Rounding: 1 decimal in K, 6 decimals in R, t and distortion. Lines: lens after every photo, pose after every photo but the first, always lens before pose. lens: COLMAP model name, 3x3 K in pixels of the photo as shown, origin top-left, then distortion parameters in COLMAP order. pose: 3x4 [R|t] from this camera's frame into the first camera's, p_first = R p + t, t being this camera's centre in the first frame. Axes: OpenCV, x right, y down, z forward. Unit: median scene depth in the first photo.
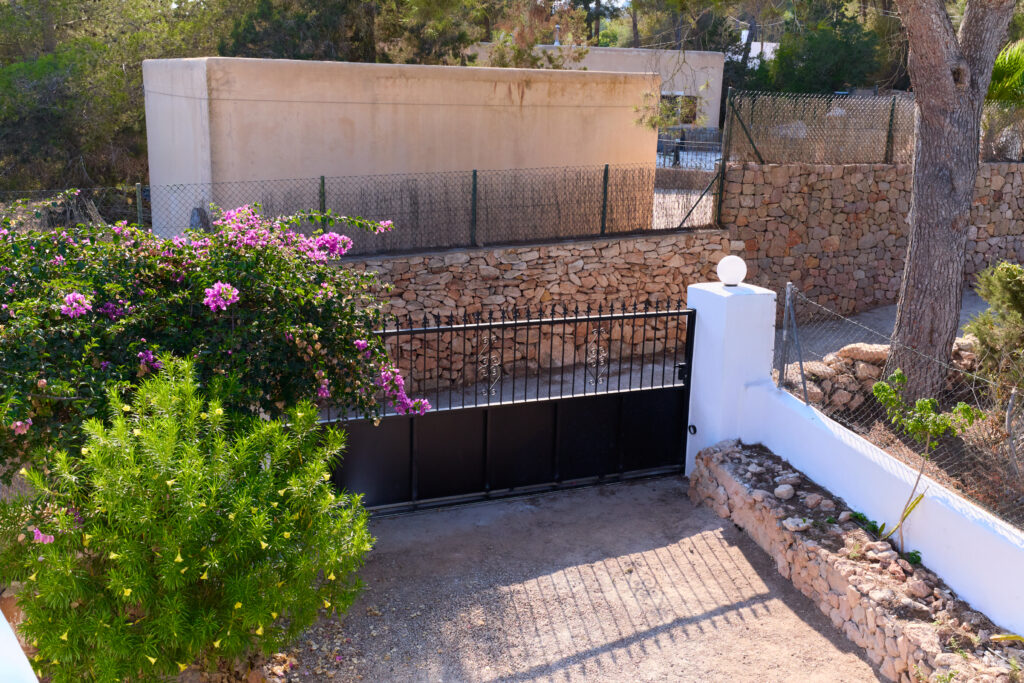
lens RADIAL K [[1022.2, 0, 511.8], [0, 1022.2, 342.2], [0, 0, 1]] dist [-0.007035, 0.000000]
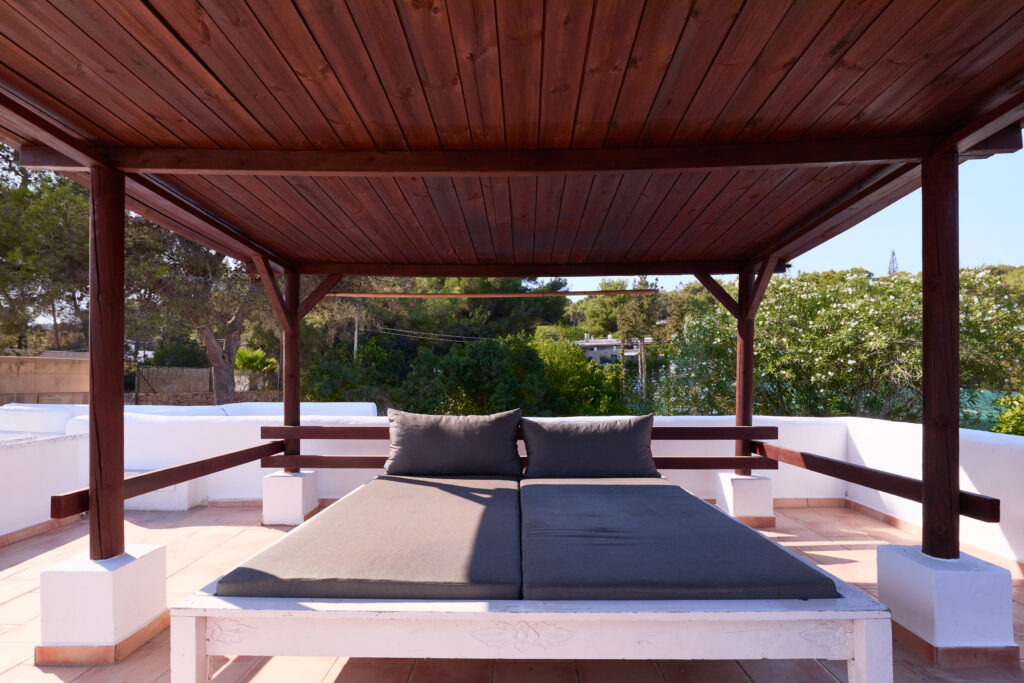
lens RADIAL K [[478.1, 0, 518.7], [0, 478.1, 378.3], [0, 0, 1]] dist [0.001234, 0.000532]
pose [[0.623331, -0.022571, 0.781632, -0.288741], [0.203816, 0.969721, -0.134536, 0.314505], [-0.754929, 0.243170, 0.609057, -0.999284]]
